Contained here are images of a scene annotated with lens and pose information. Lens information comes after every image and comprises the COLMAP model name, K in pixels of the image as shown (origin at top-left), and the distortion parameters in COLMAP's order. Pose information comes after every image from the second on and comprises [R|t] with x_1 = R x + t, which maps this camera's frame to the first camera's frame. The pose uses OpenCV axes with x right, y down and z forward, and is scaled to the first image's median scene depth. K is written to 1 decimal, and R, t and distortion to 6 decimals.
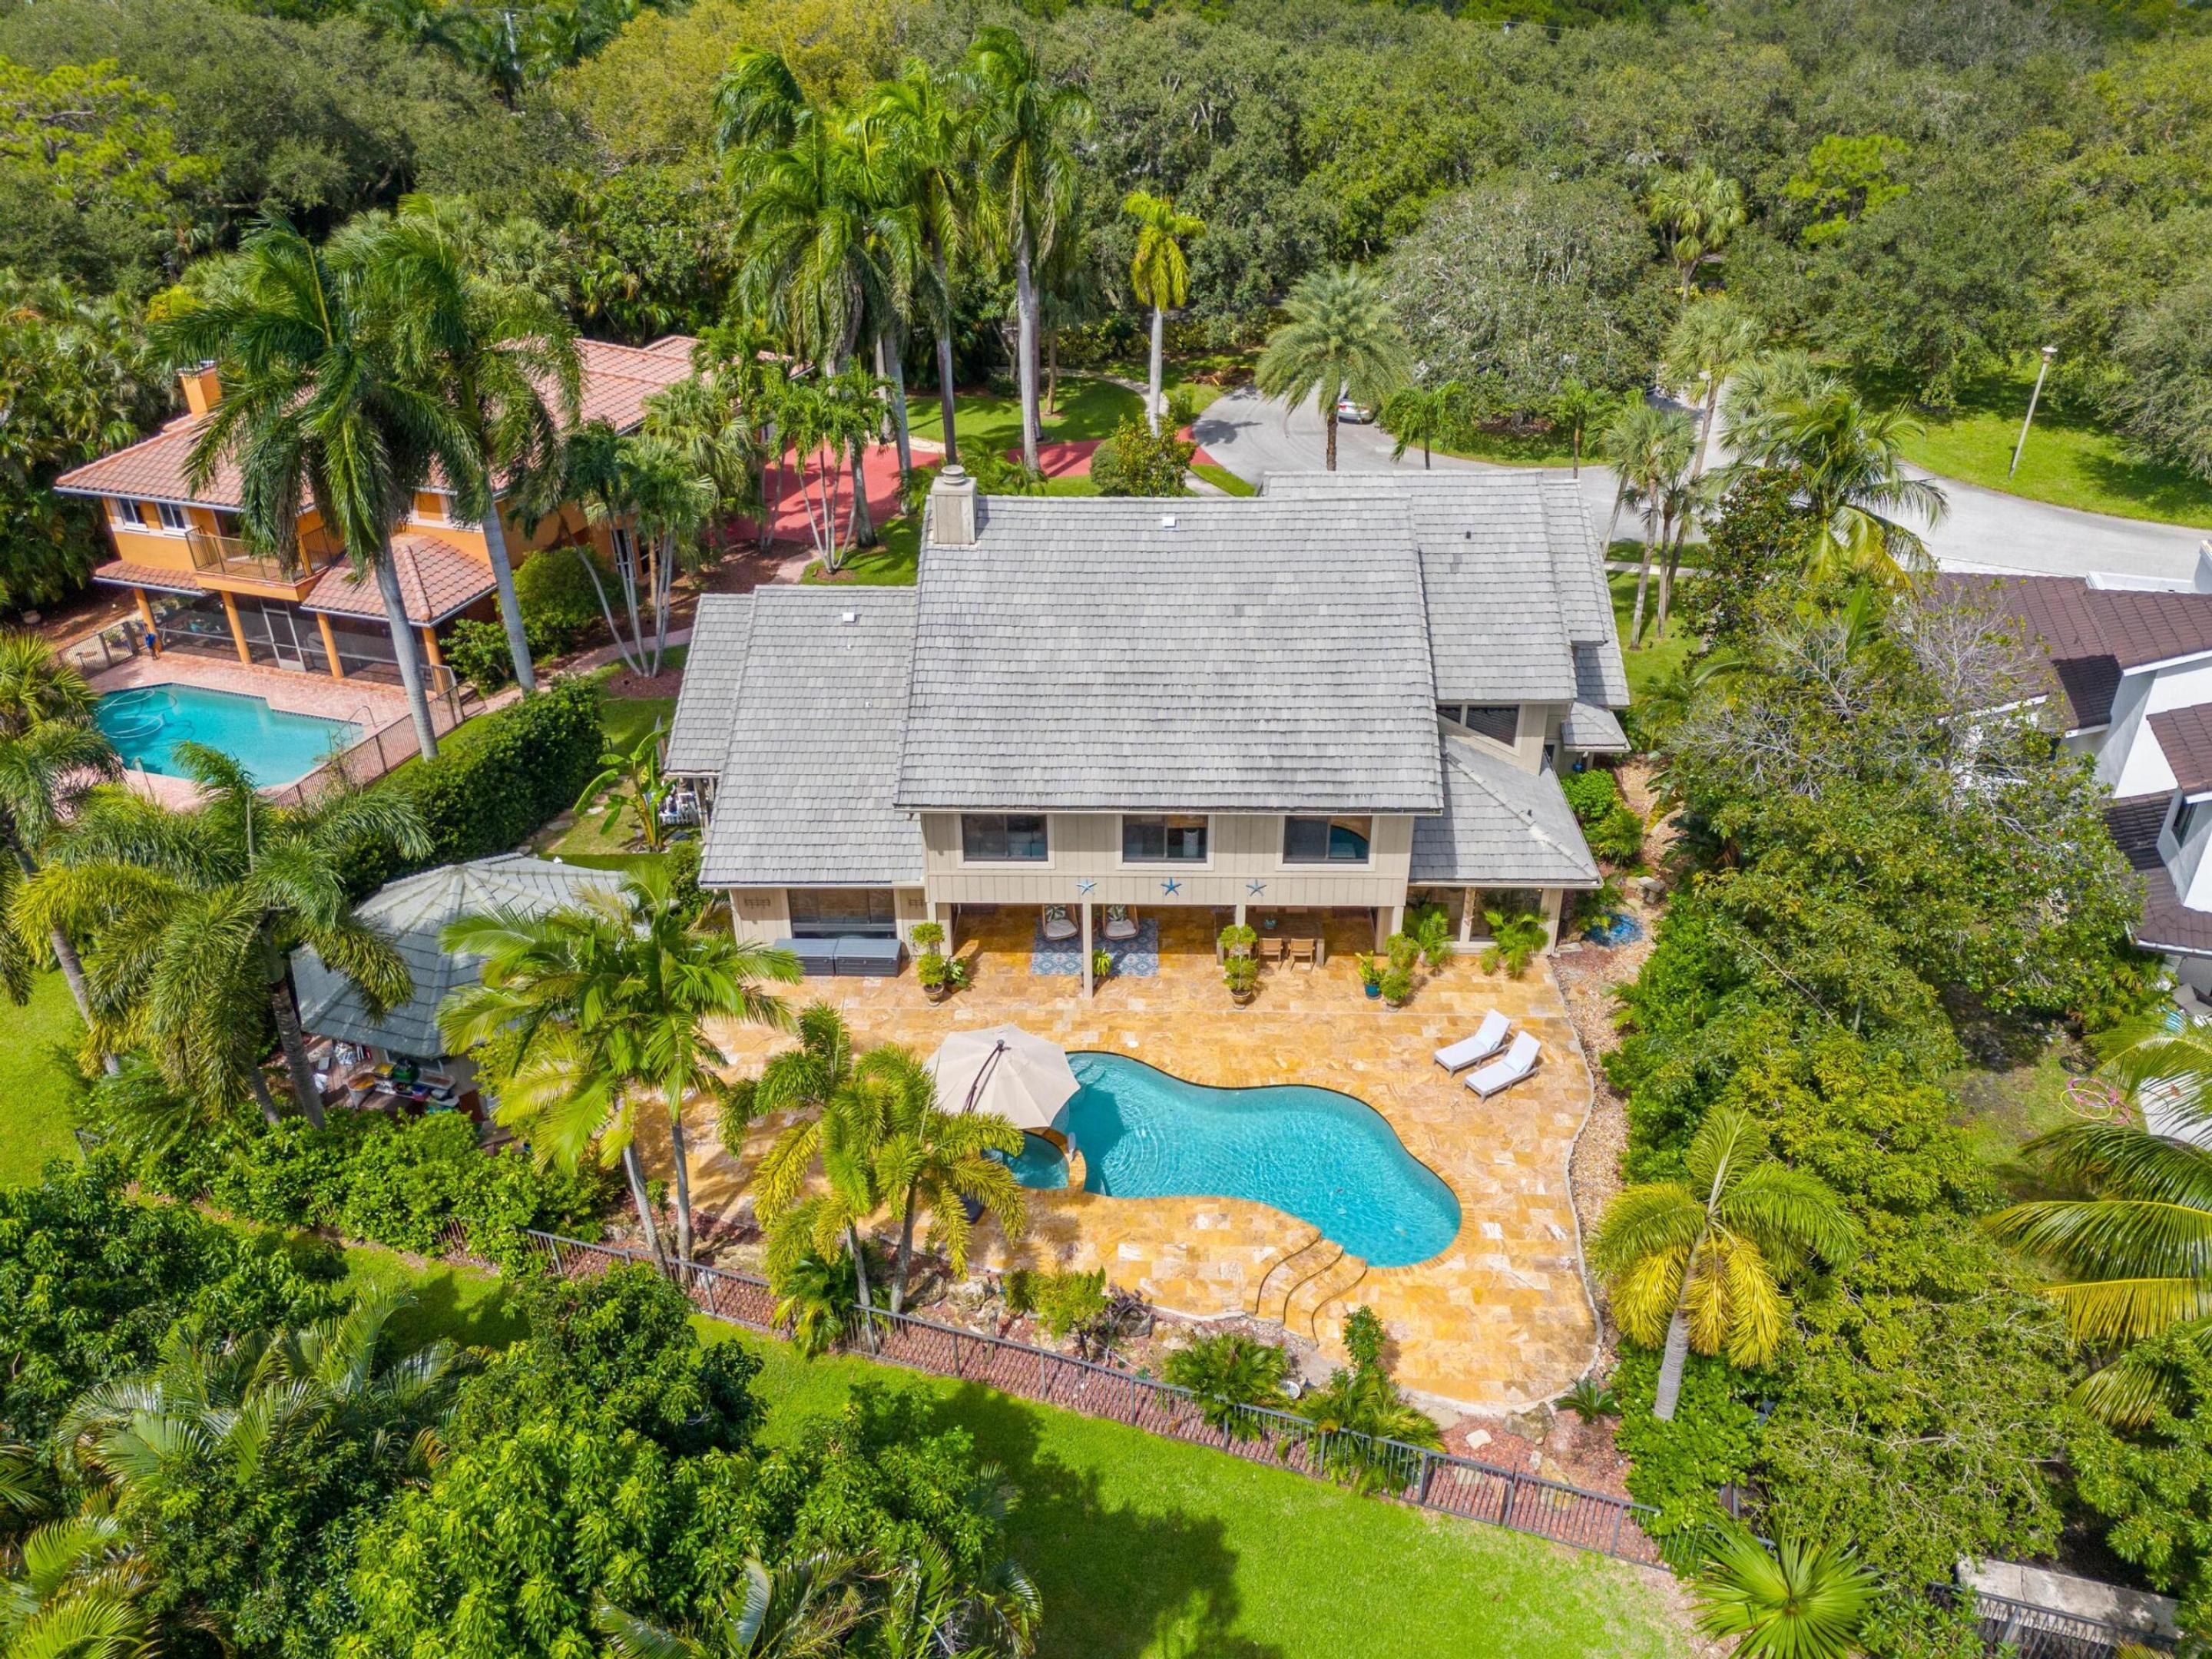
lens RADIAL K [[1636.3, 0, 1110.6], [0, 1636.3, 814.5], [0, 0, 1]] dist [0.060575, -0.058266]
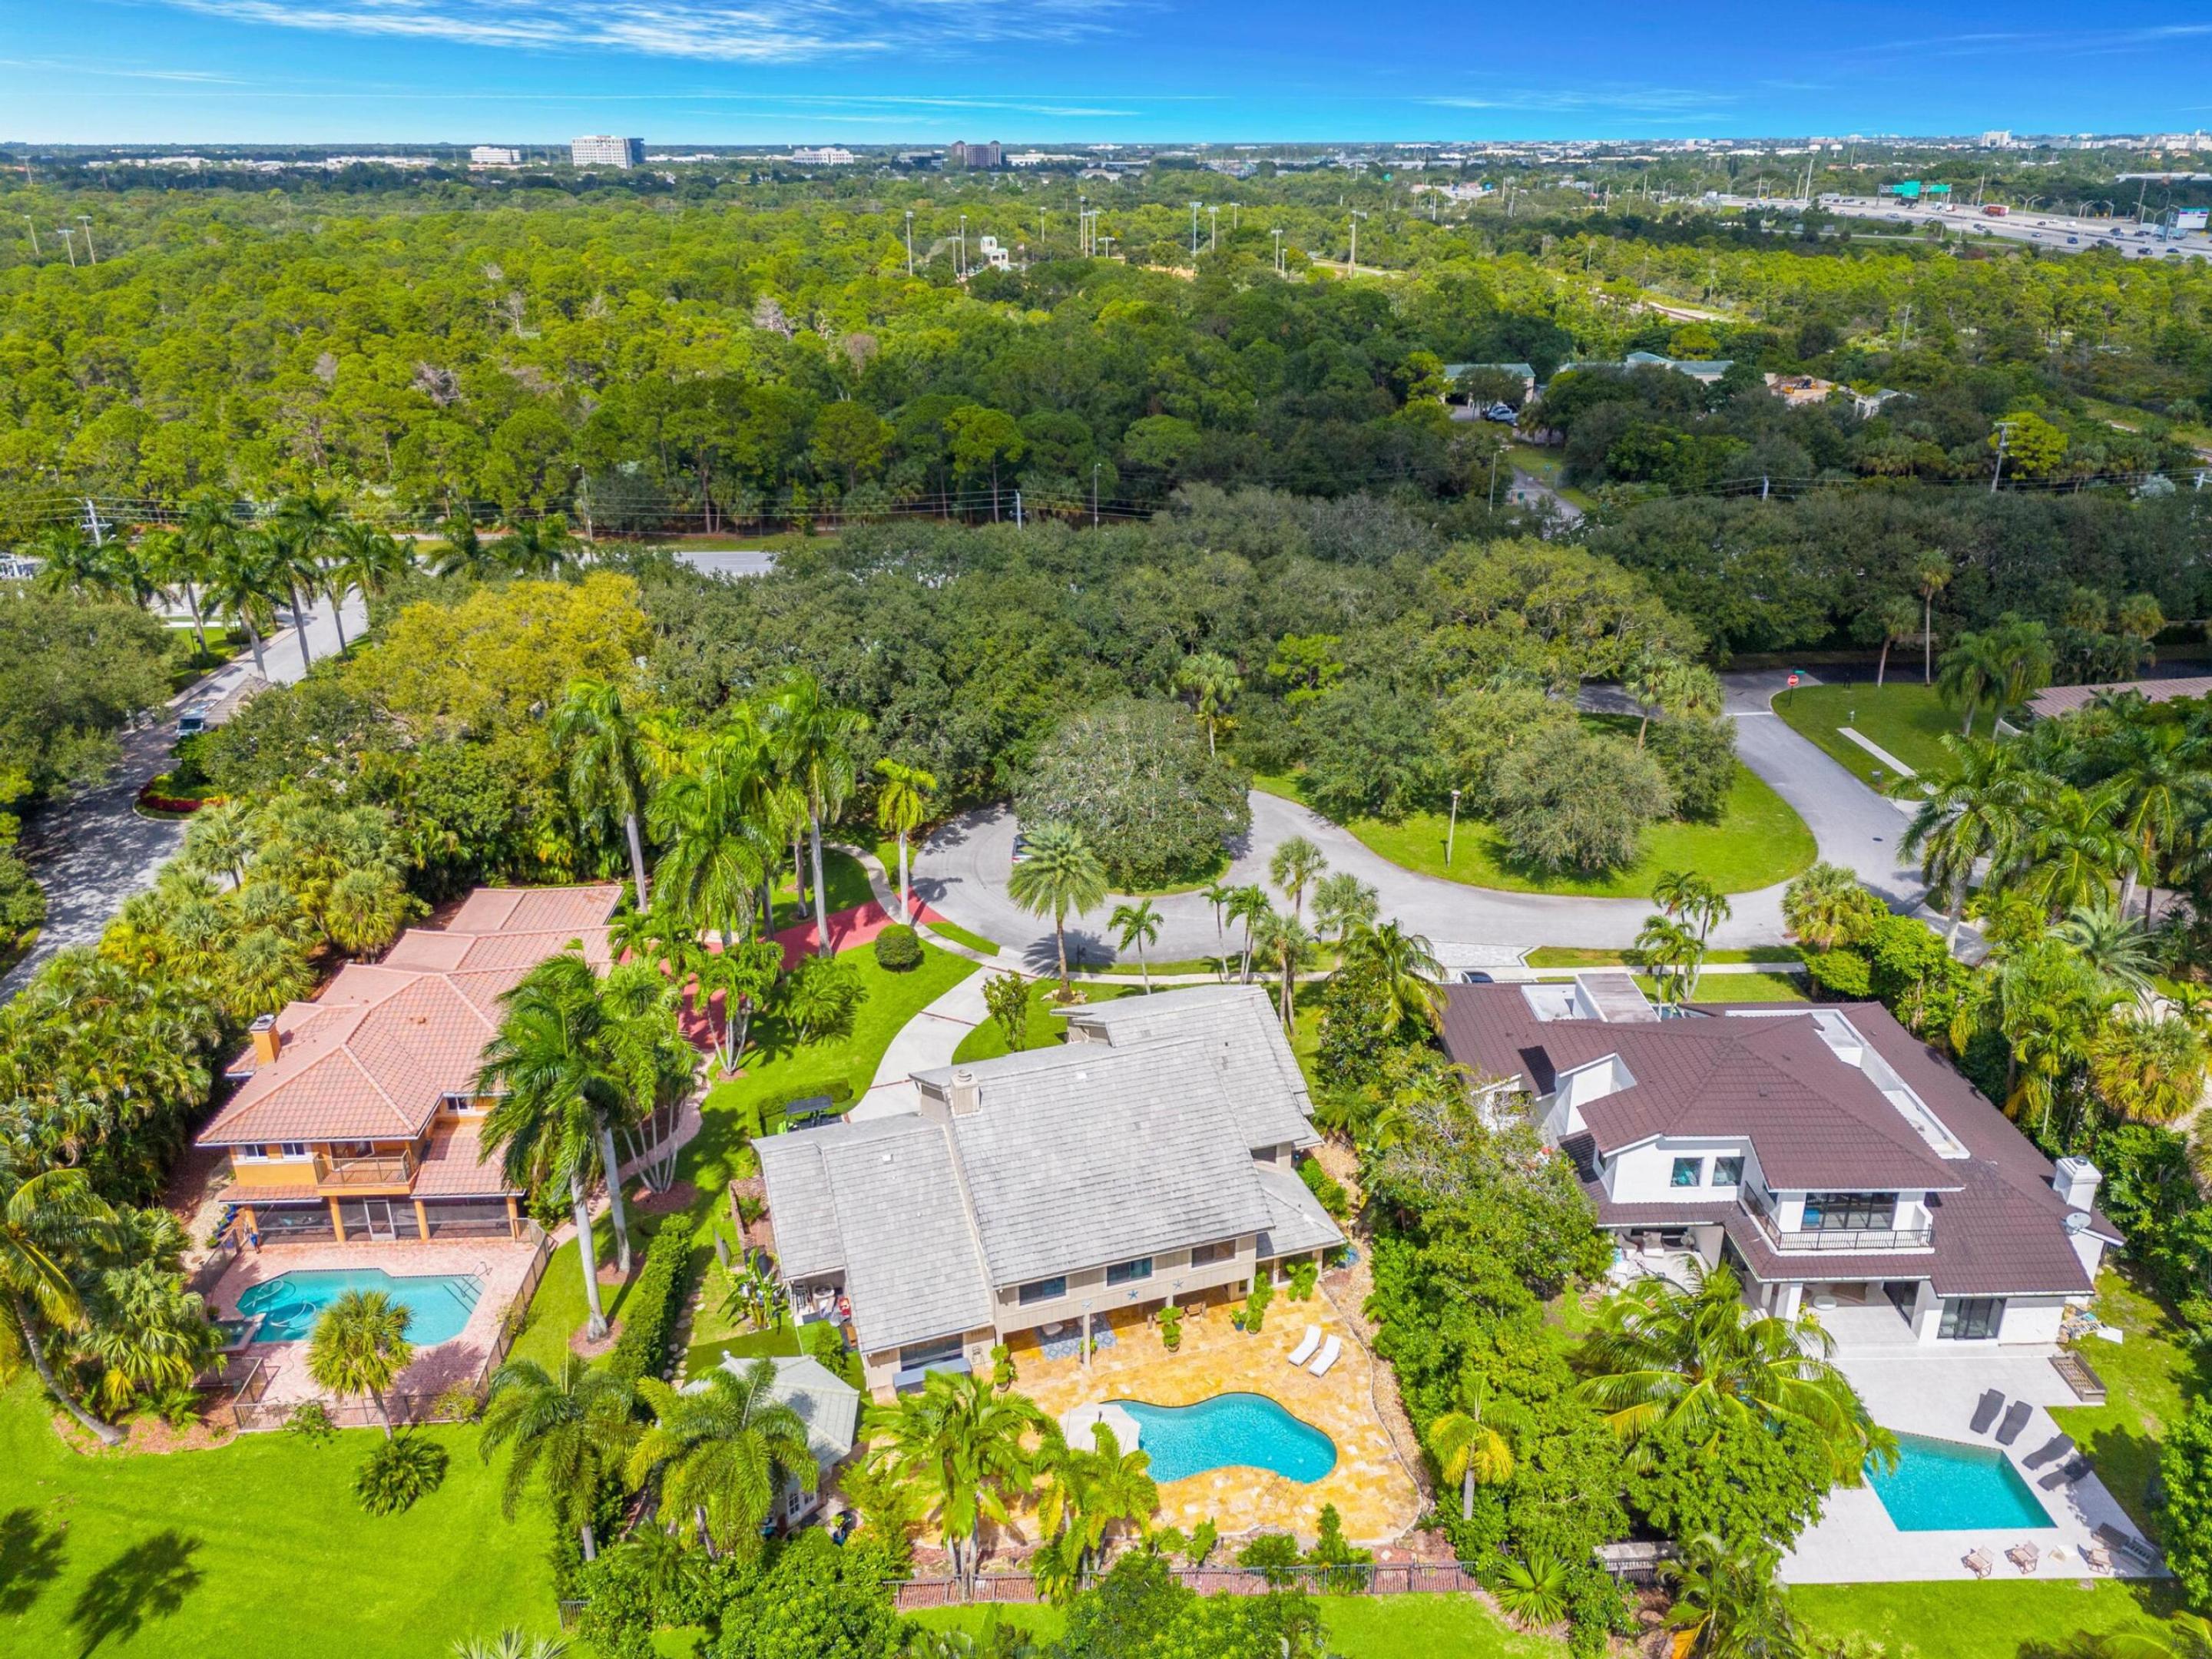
lens RADIAL K [[1636.3, 0, 1110.6], [0, 1636.3, 814.5], [0, 0, 1]] dist [0.060575, -0.058266]
pose [[0.940459, -0.125206, 0.316008, -0.468336], [0.166041, 0.980439, -0.105685, -0.272541], [-0.296594, 0.151863, 0.942852, -0.730379]]
